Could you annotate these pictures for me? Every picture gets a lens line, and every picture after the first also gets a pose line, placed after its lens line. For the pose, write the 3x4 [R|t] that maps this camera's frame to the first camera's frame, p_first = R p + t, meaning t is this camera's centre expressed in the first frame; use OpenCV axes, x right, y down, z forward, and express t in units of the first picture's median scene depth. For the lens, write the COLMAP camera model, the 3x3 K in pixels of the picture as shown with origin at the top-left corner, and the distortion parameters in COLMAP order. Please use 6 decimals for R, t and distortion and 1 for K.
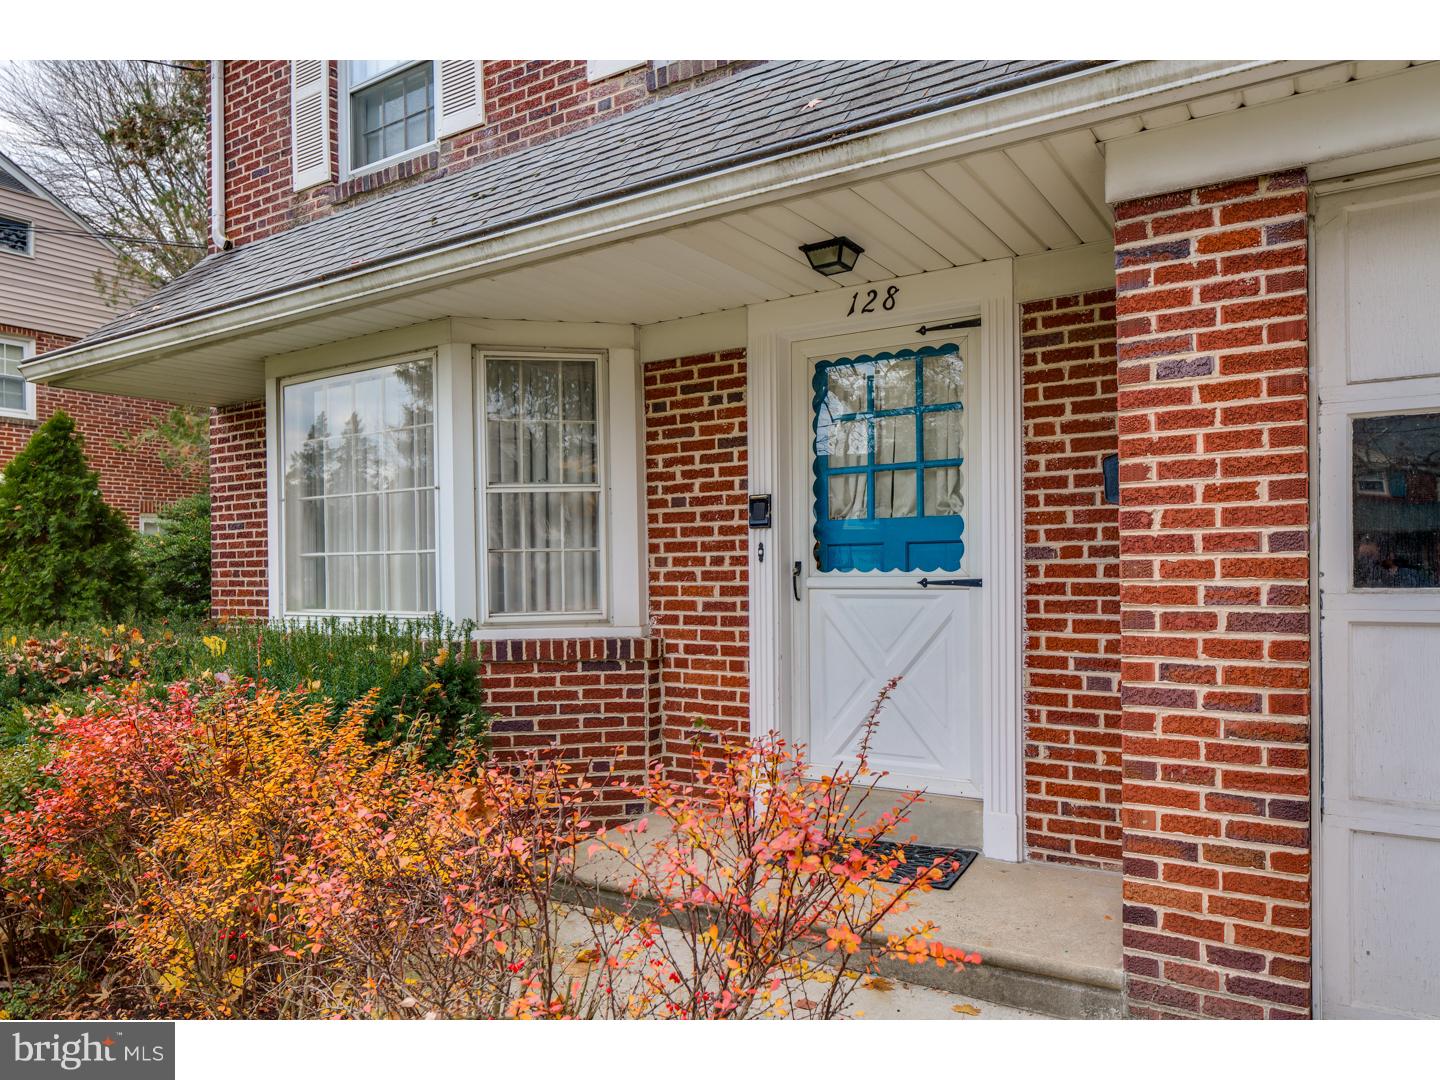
lens RADIAL K [[981.3, 0, 714.8], [0, 981.3, 516.6], [0, 0, 1]] dist [-0.003463, -0.001647]
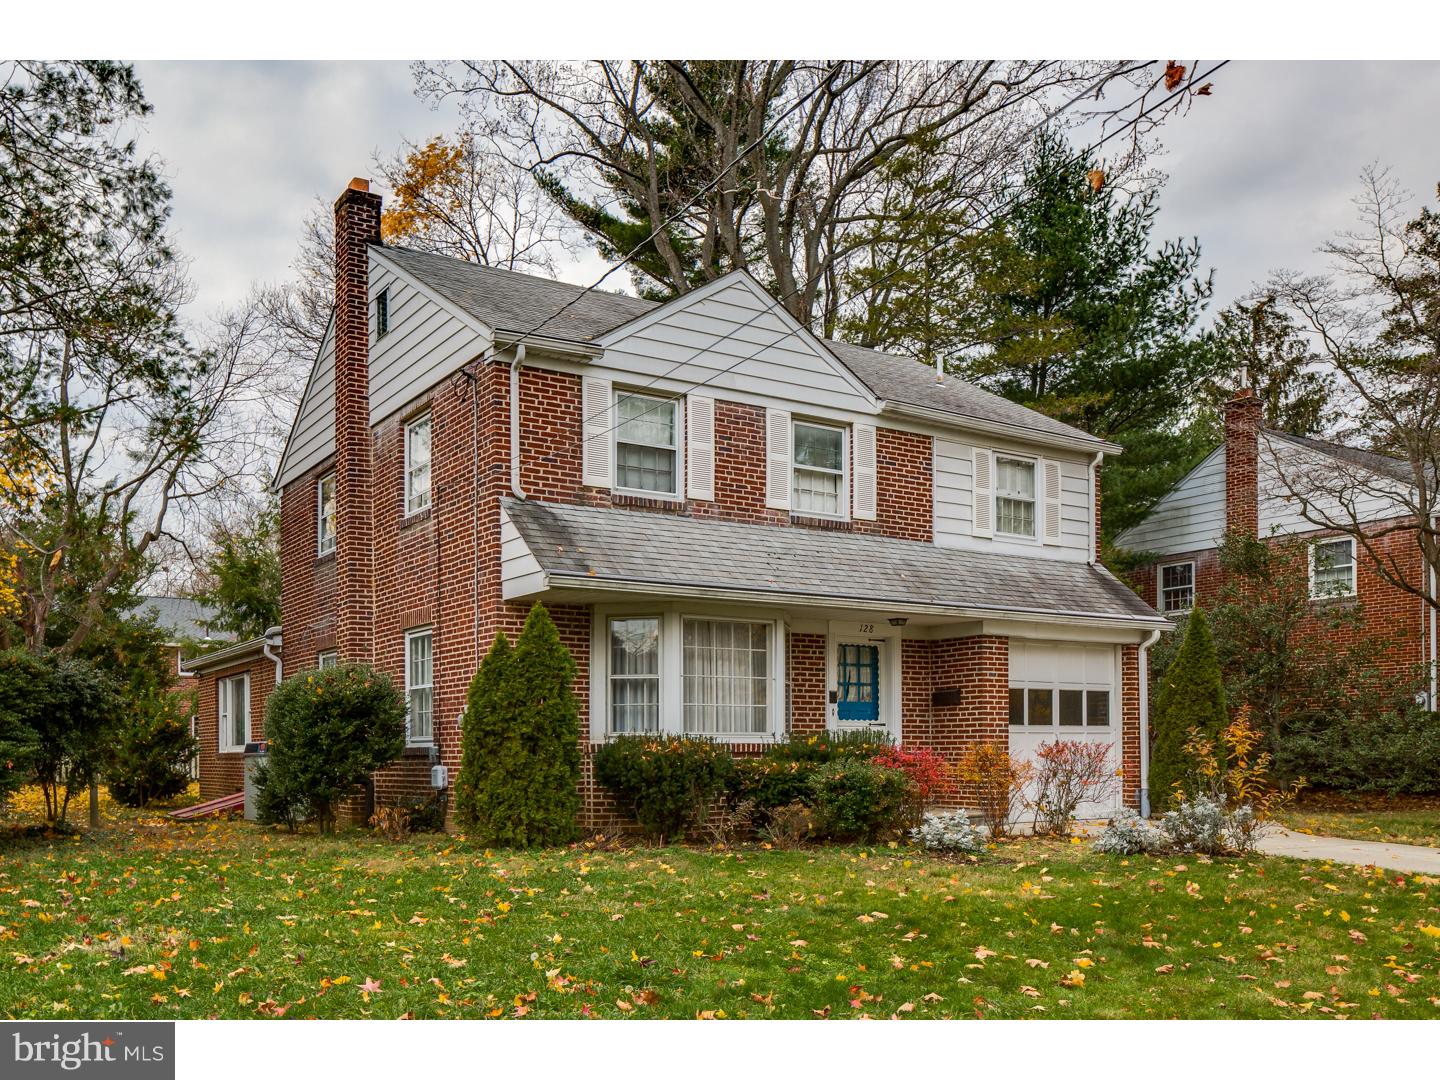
lens RADIAL K [[1374.5, 0, 720.0], [0, 1374.5, 540.0], [0, 0, 1]] dist [-0.001713, -0.001401]
pose [[0.369665, 0.156320, 0.915921, -3.549718], [-0.047589, 0.987638, -0.149353, 0.145765], [-0.927946, 0.011623, 0.372534, -0.131730]]
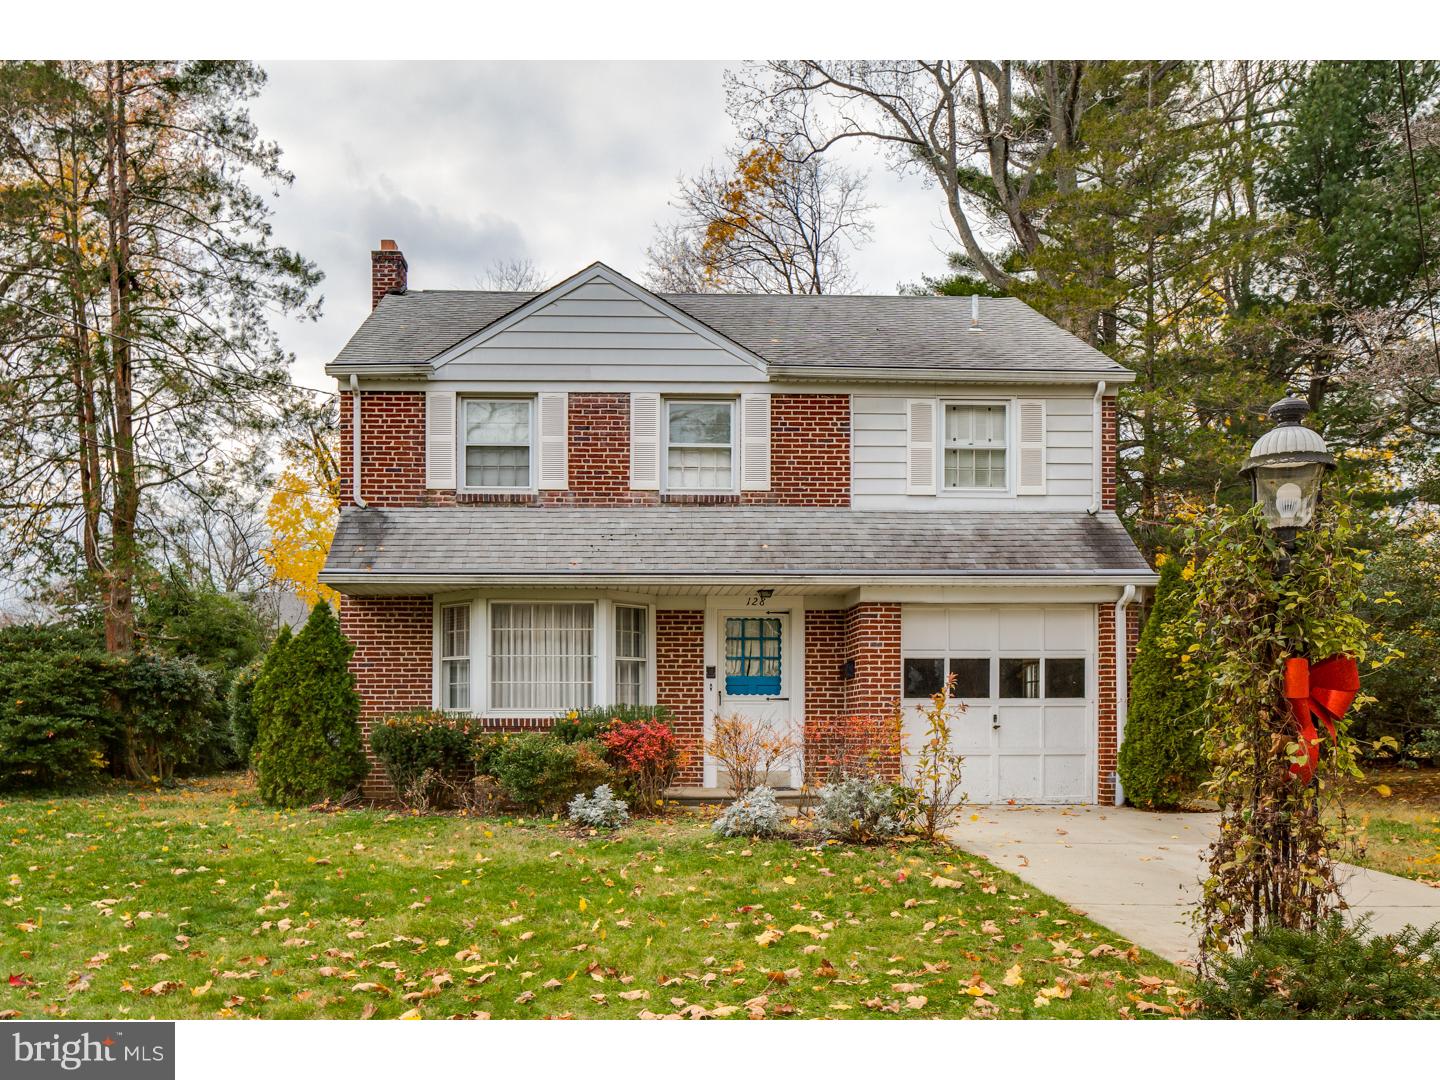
lens RADIAL K [[1350.0, 0, 619.9], [0, 1350.0, 522.8], [0, 0, 1]] dist [0.001560, 0.000762]
pose [[0.818745, 0.102344, 0.564963, -2.264866], [-0.041020, 0.991897, -0.120236, 0.043891], [-0.572691, 0.075268, 0.816309, -1.897404]]
